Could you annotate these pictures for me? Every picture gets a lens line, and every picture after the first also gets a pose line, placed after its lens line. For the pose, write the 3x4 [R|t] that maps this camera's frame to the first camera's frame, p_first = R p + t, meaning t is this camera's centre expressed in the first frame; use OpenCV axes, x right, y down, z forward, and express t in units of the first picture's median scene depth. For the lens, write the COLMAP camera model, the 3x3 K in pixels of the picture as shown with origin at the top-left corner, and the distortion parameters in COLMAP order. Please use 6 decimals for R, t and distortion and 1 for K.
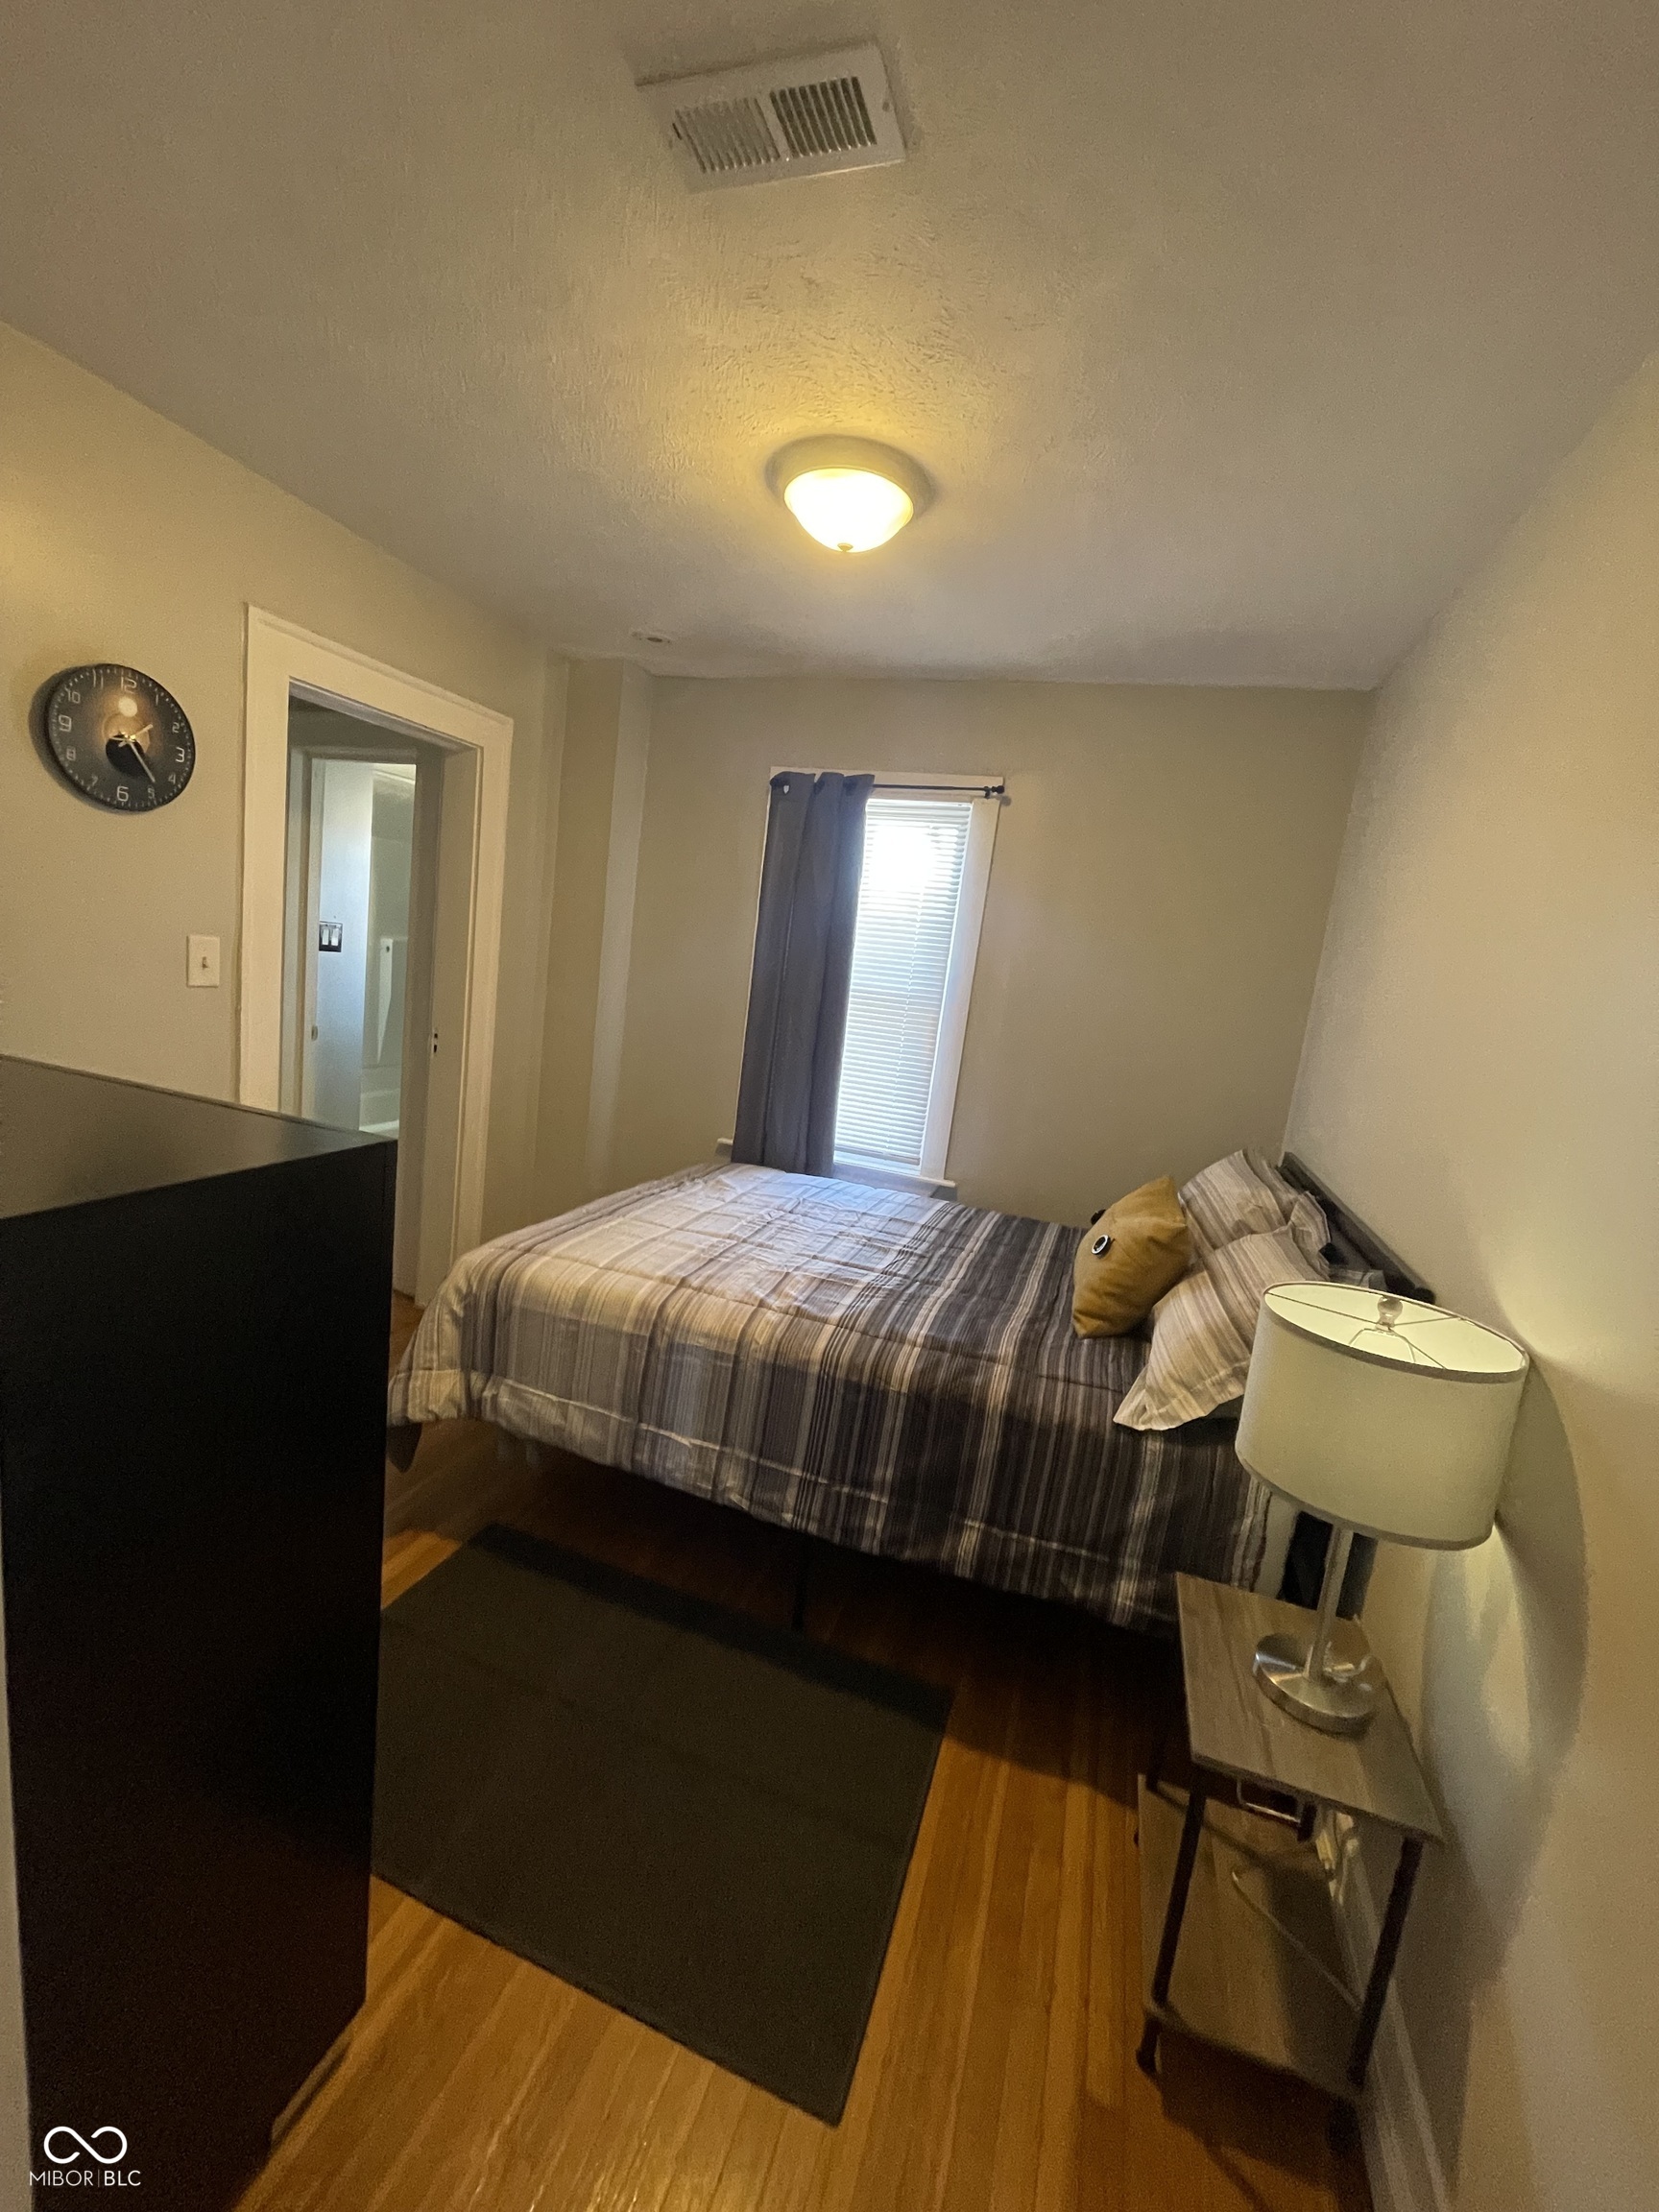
lens RADIAL K [[887.2, 0, 833.1], [0, 887.2, 1104.9], [0, 0, 1]] dist [0.000715, -0.000024]
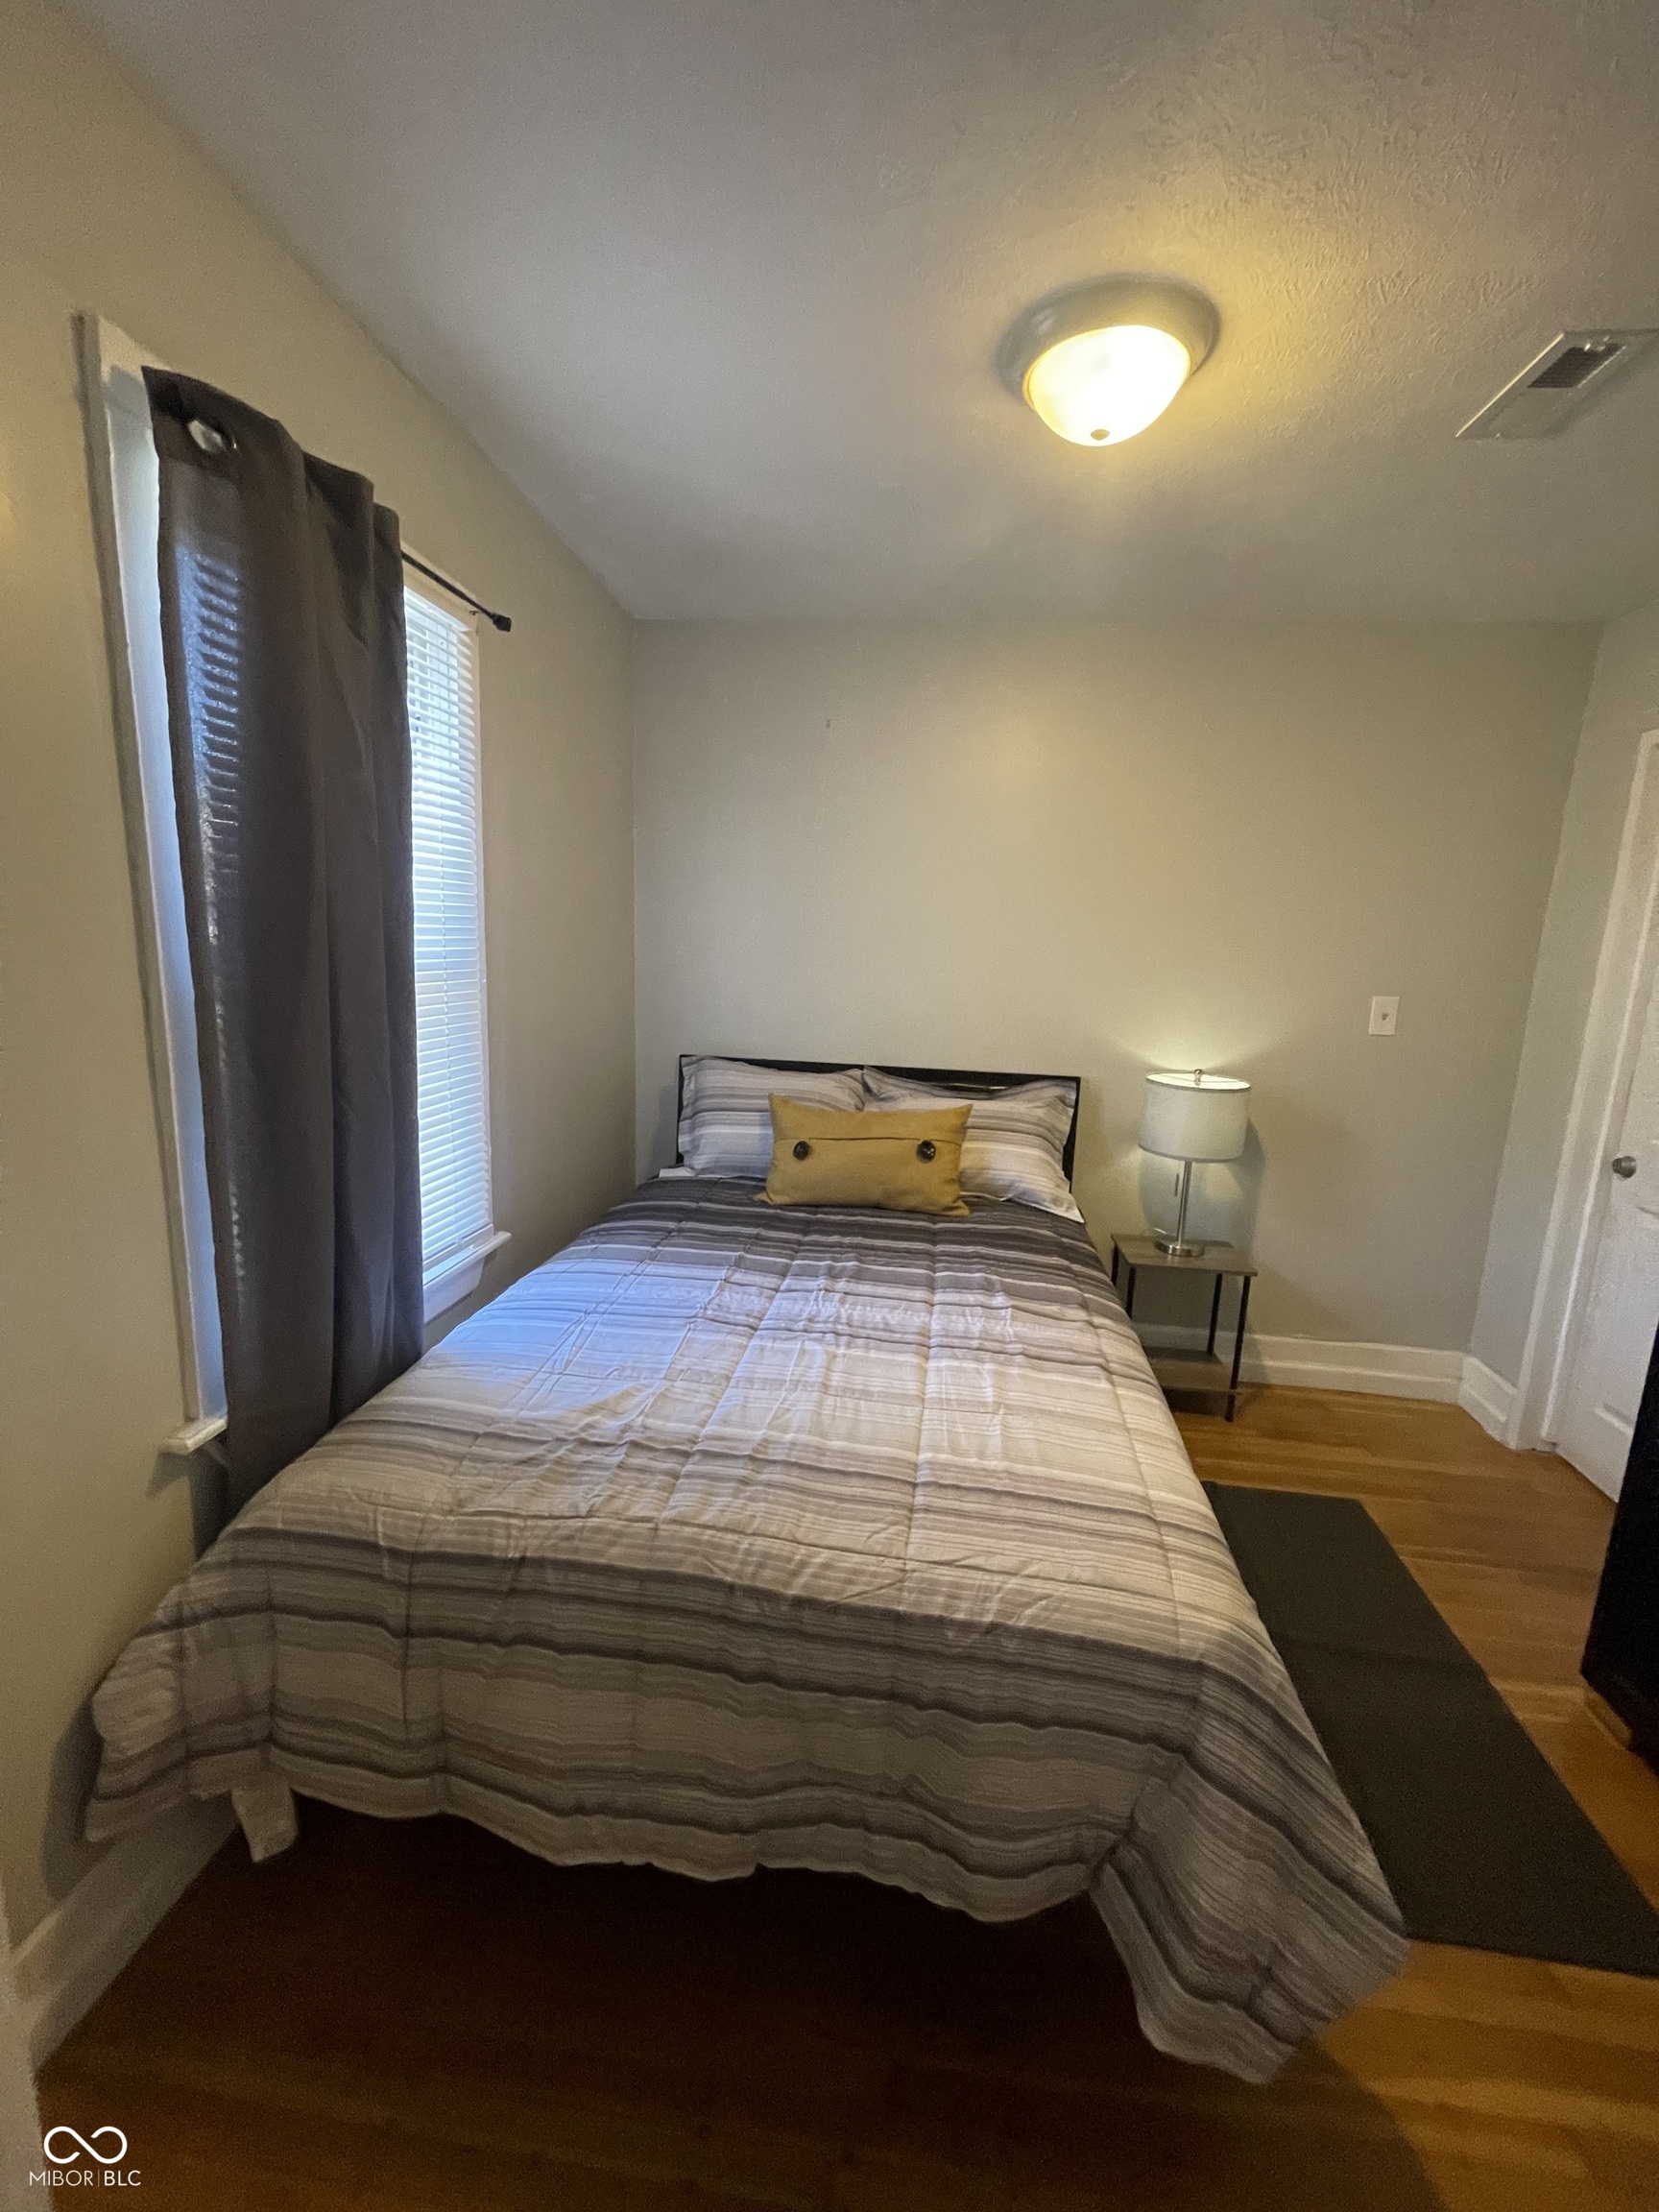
lens RADIAL K [[887.2, 0, 837.2], [0, 887.2, 1106.1], [0, 0, 1]] dist [0.000715, -0.000024]
pose [[-0.190668, -0.308641, 0.931873, -0.725179], [0.081919, 0.940974, 0.328416, -0.283376], [-0.978231, 0.138957, -0.154130, 1.195854]]
